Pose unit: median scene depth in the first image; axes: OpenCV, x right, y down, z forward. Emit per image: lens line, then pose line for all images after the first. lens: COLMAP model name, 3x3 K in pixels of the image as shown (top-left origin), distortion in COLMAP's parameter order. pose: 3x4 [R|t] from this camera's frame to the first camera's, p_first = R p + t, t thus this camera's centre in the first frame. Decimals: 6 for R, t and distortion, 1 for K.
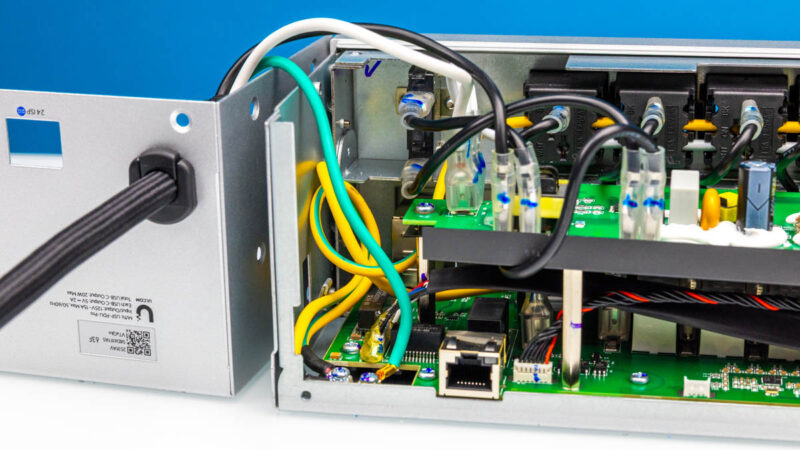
lens RADIAL K [[1796.0, 0, 402.3], [0, 1796.0, 232.4], [0, 0, 1]] dist [0.025236, 0.000000]
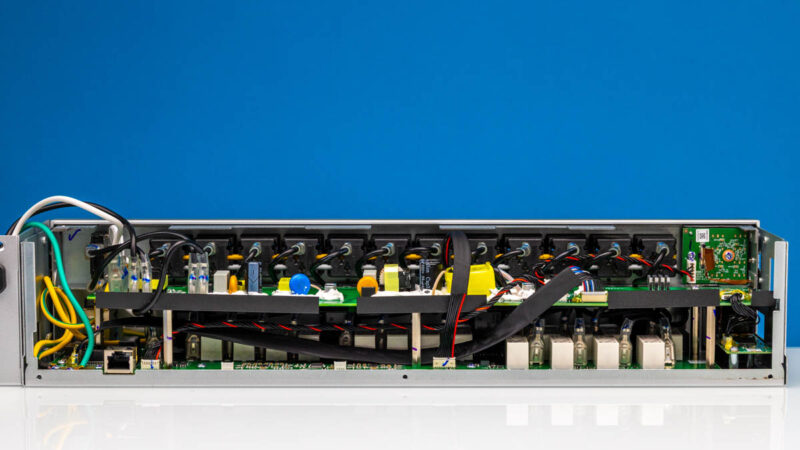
lens RADIAL K [[1796.0, 0, 401.7], [0, 1796.0, 230.7], [0, 0, 1]] dist [0.025236, 0.000000]
pose [[0.987042, -0.003136, 0.160431, 0.026930], [0.035325, 0.979528, -0.198186, 0.351726], [-0.156525, 0.201286, 0.966946, -1.100728]]
